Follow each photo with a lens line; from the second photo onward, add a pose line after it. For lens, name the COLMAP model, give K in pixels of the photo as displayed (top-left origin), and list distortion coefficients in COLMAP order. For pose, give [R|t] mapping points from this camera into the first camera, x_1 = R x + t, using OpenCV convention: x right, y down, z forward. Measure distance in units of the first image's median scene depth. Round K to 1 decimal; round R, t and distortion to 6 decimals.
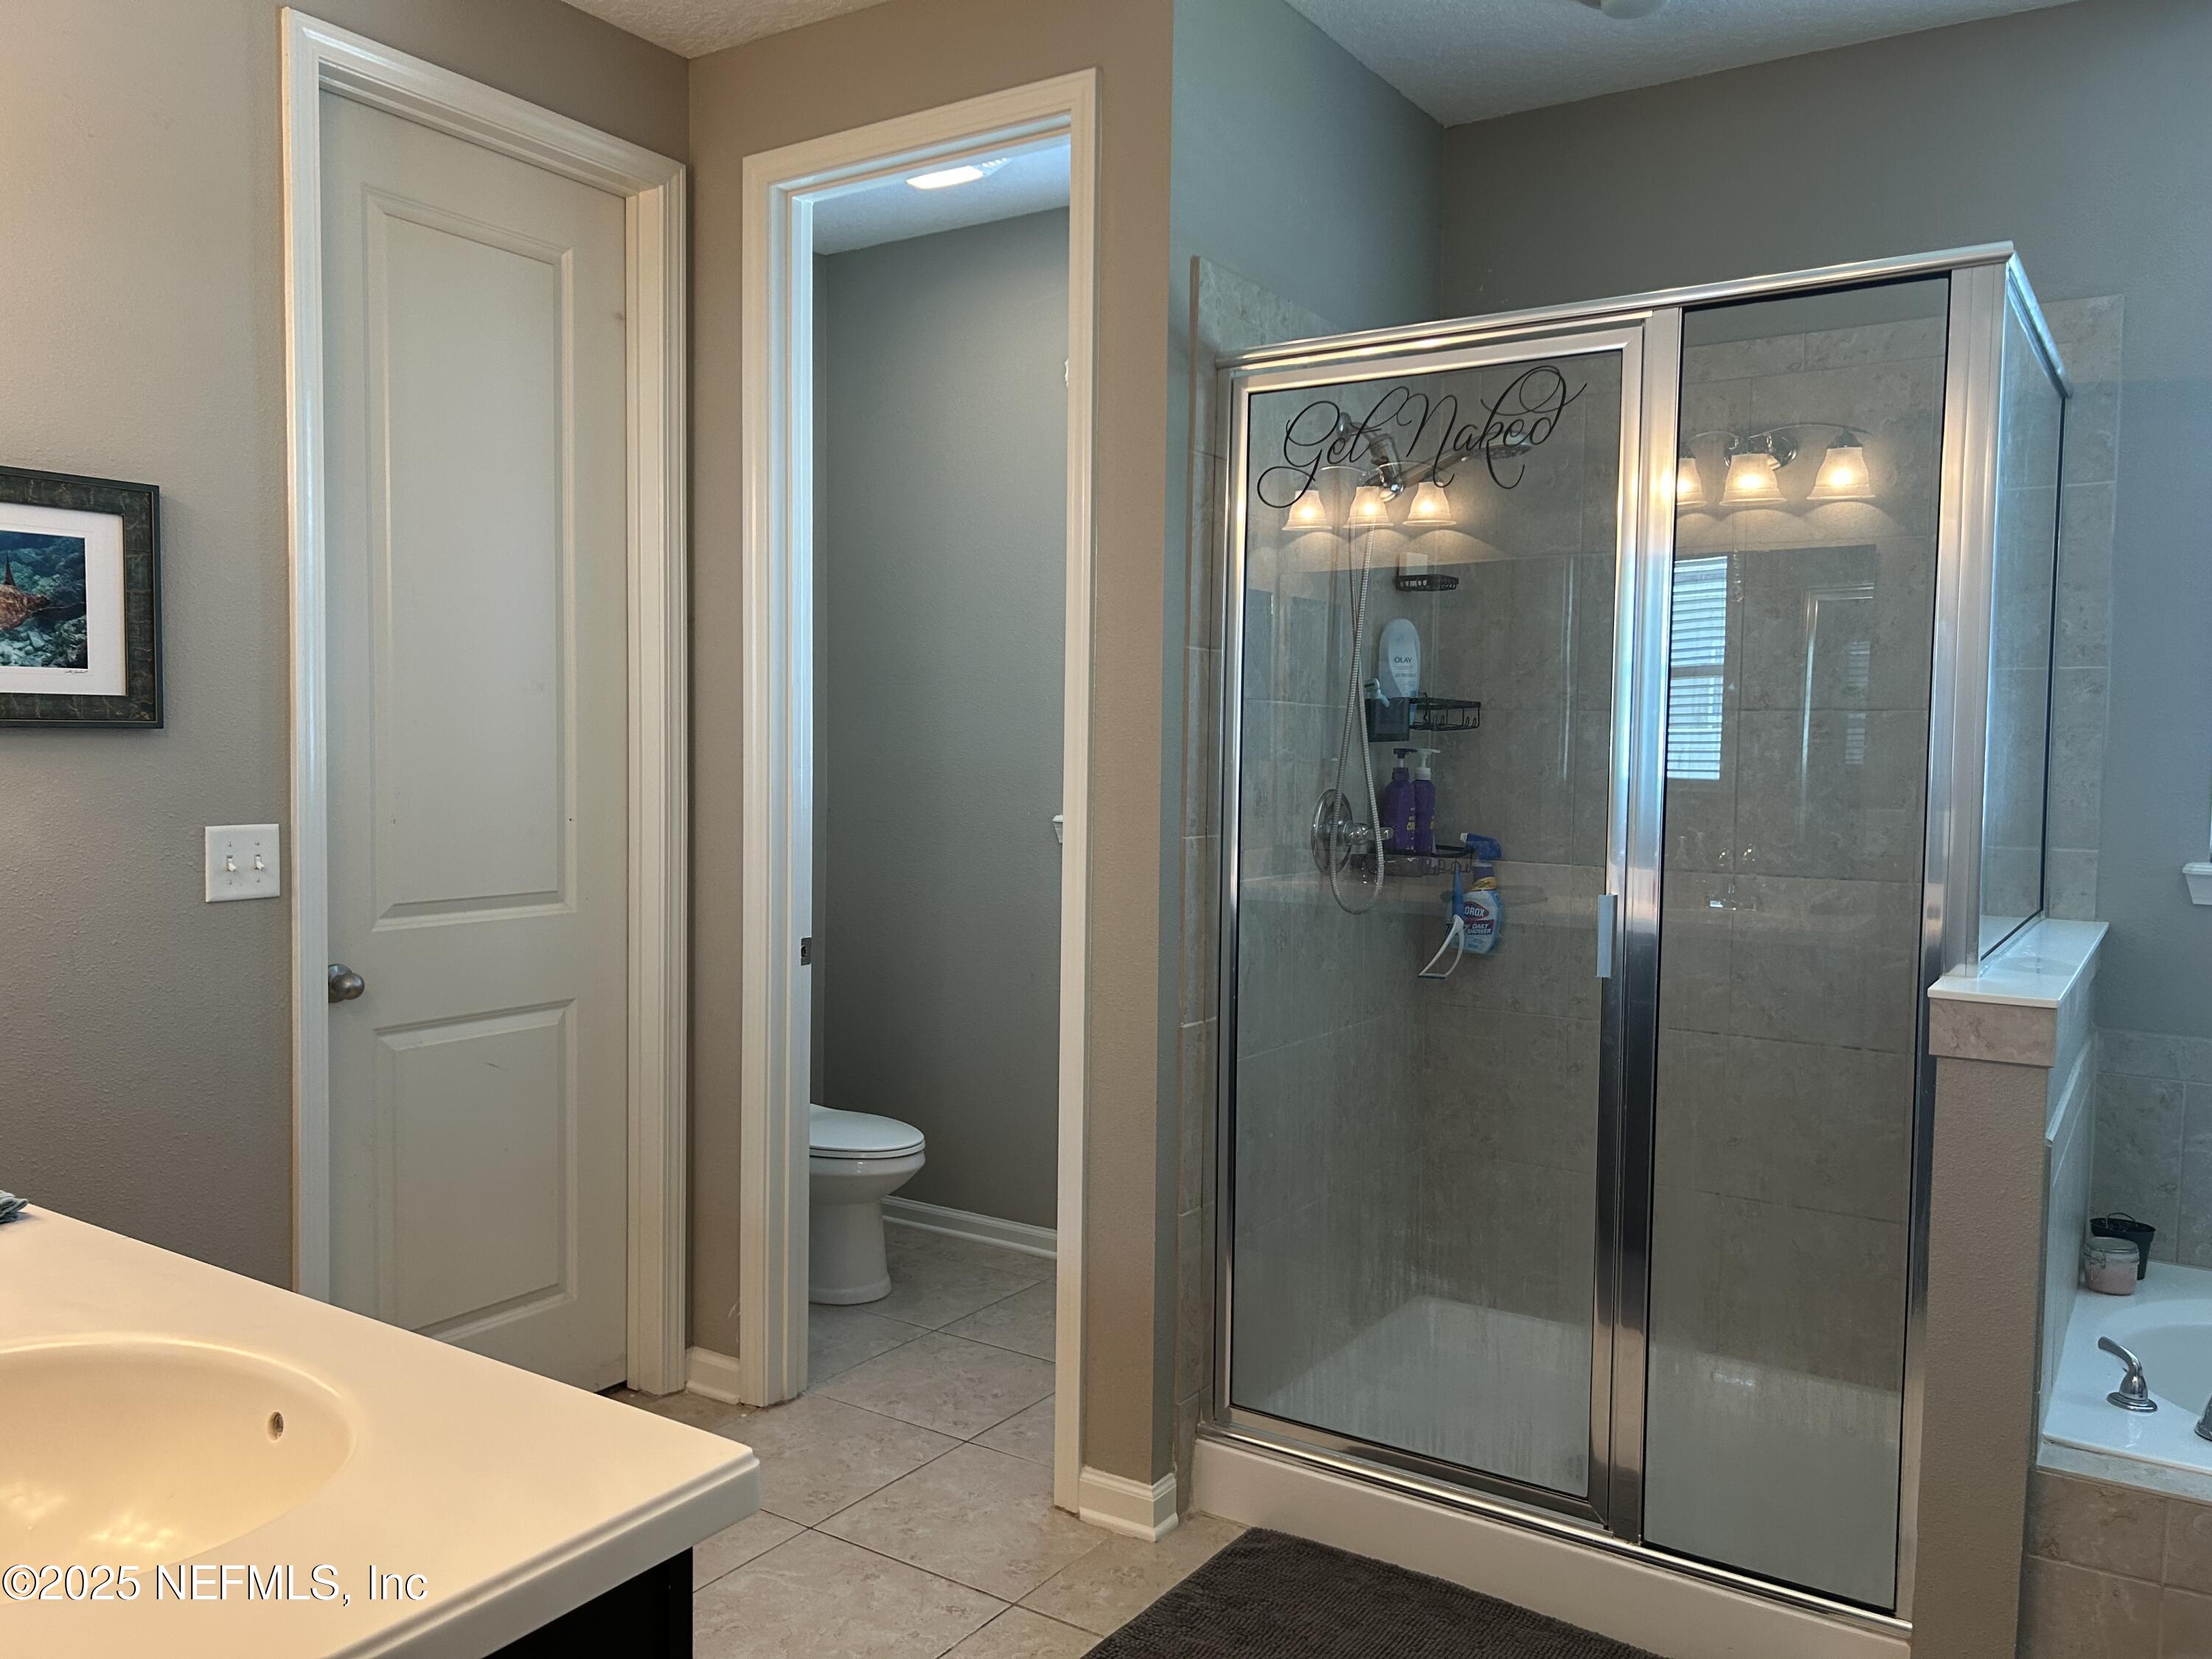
lens RADIAL K [[1876.9, 0, 1099.8], [0, 1876.9, 820.1], [0, 0, 1]] dist [0.207286, -0.166343]
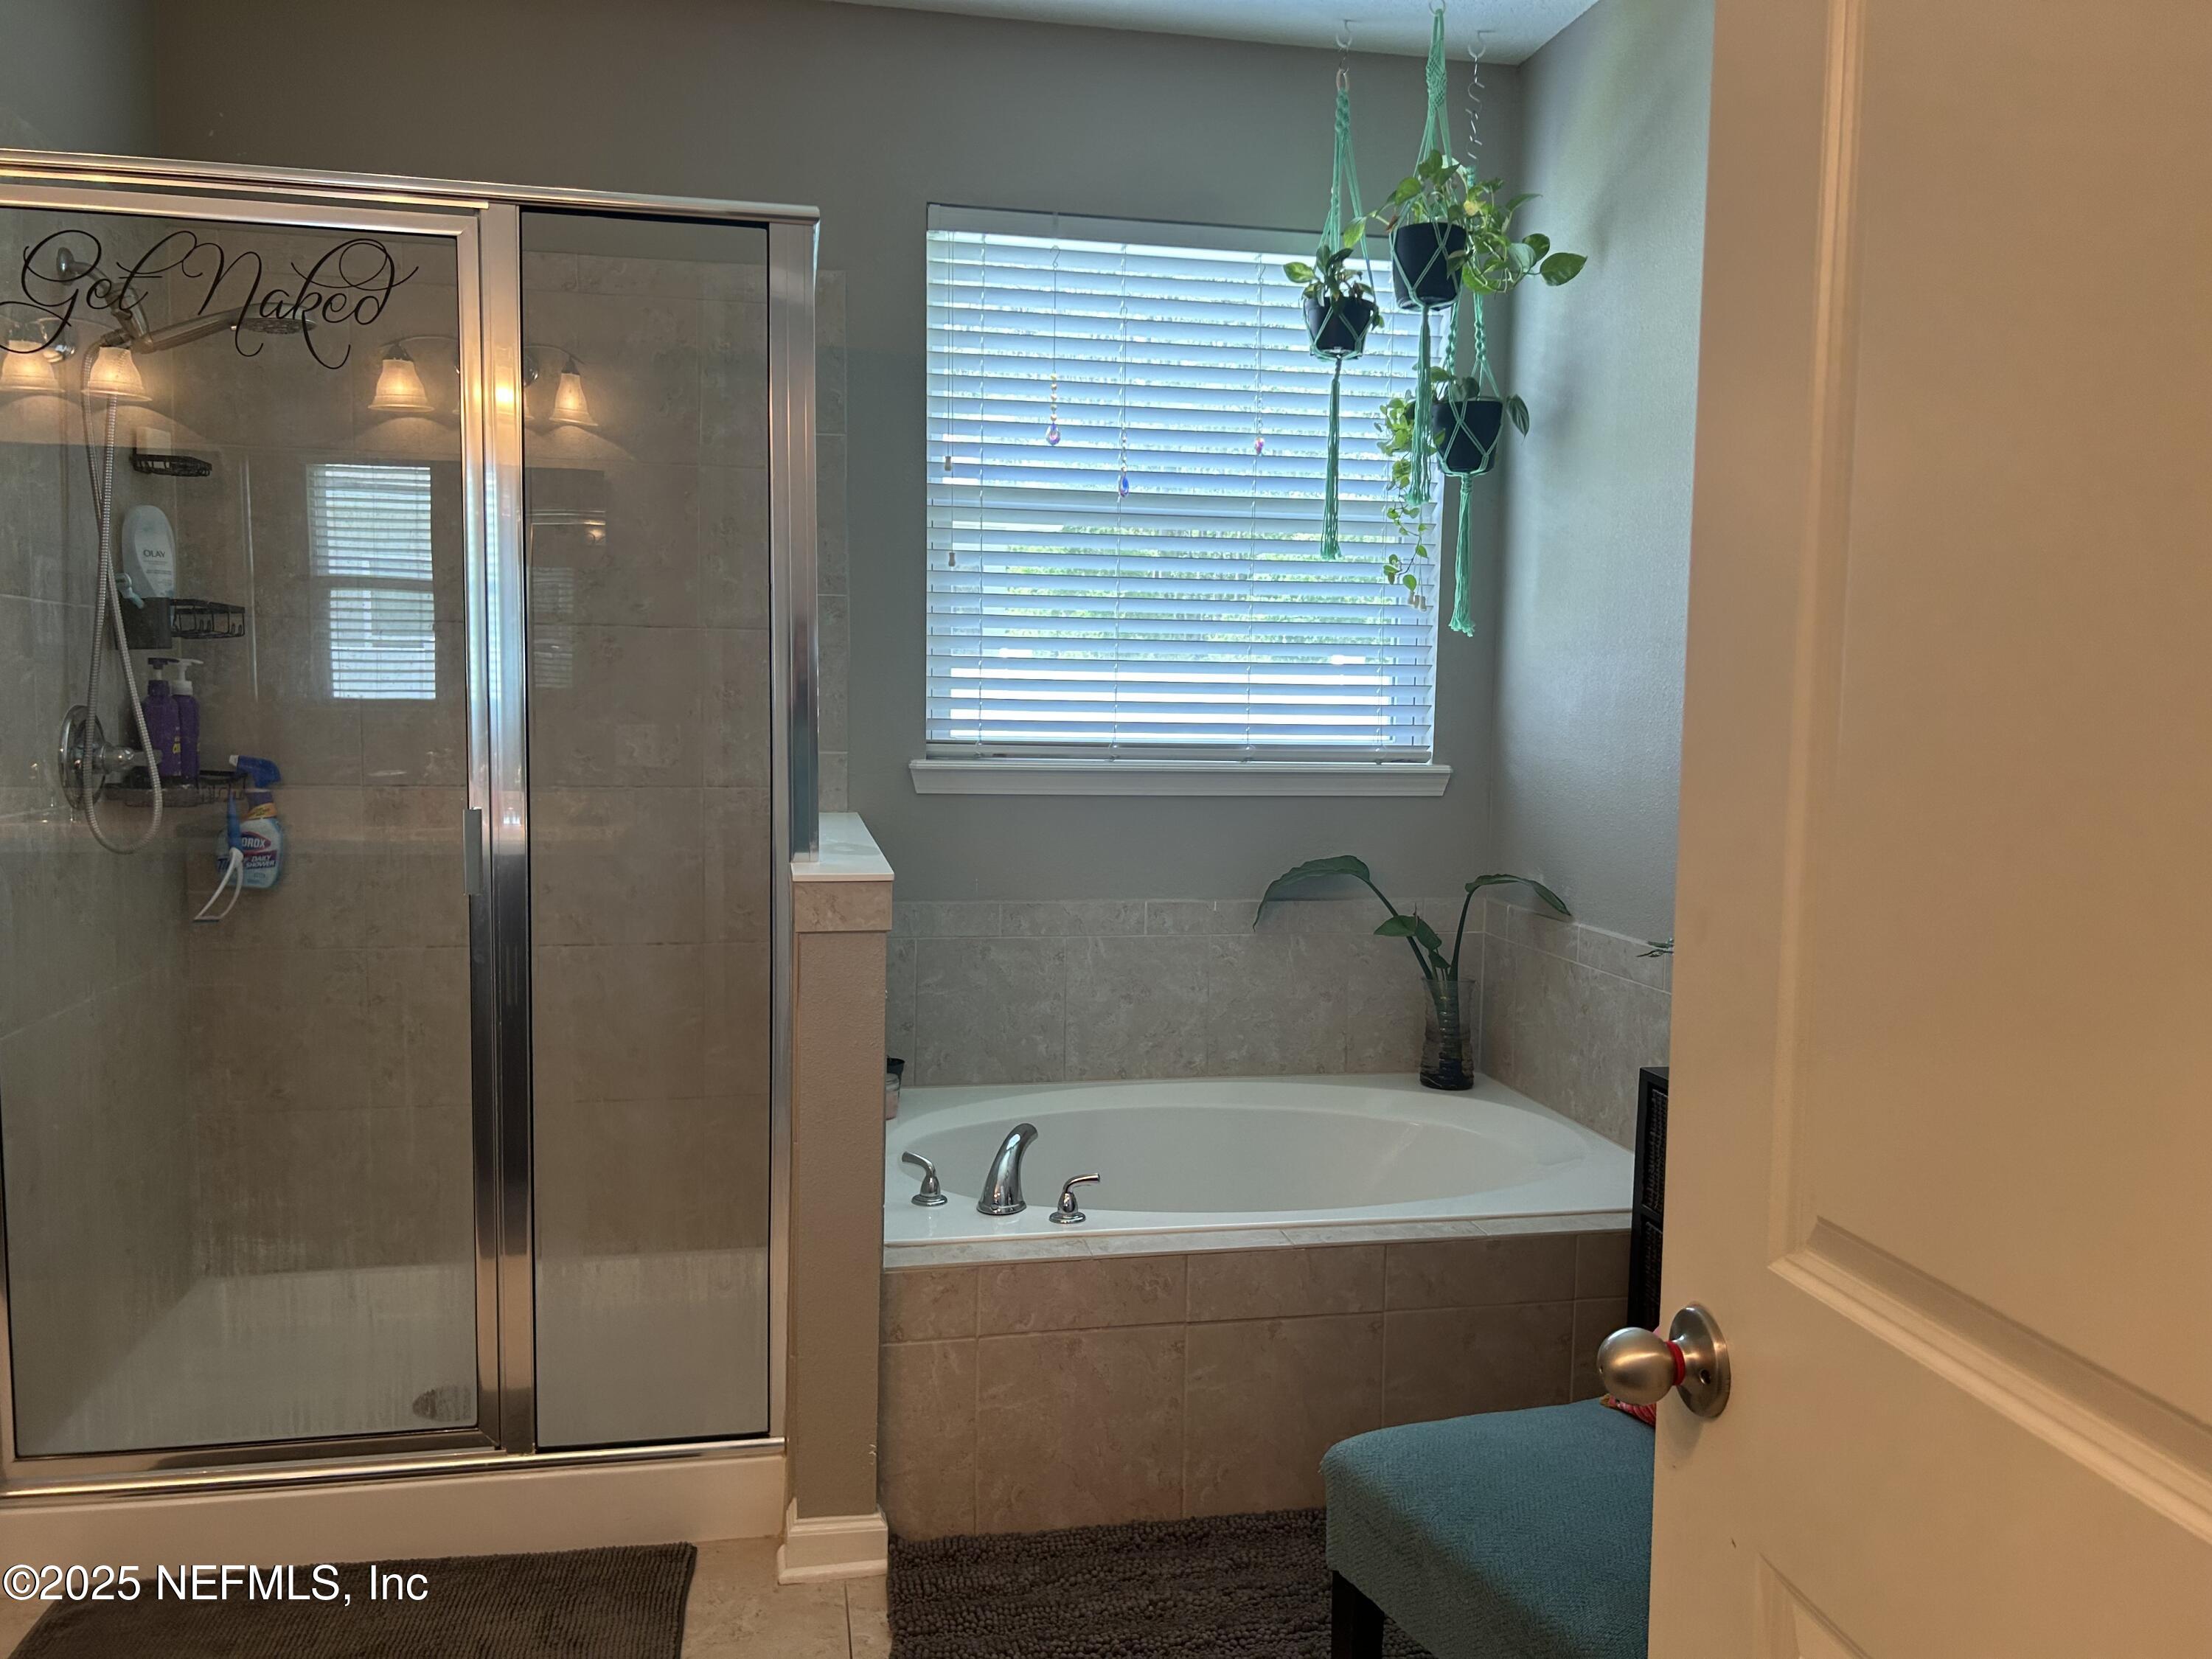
lens RADIAL K [[1876.9, 0, 1099.8], [0, 1876.9, 820.1], [0, 0, 1]] dist [0.207286, -0.166343]
pose [[0.729580, -0.055236, 0.681661, -0.161588], [0.031395, 0.998387, 0.047300, 0.008342], [-0.683175, -0.013108, 0.730137, 0.070860]]
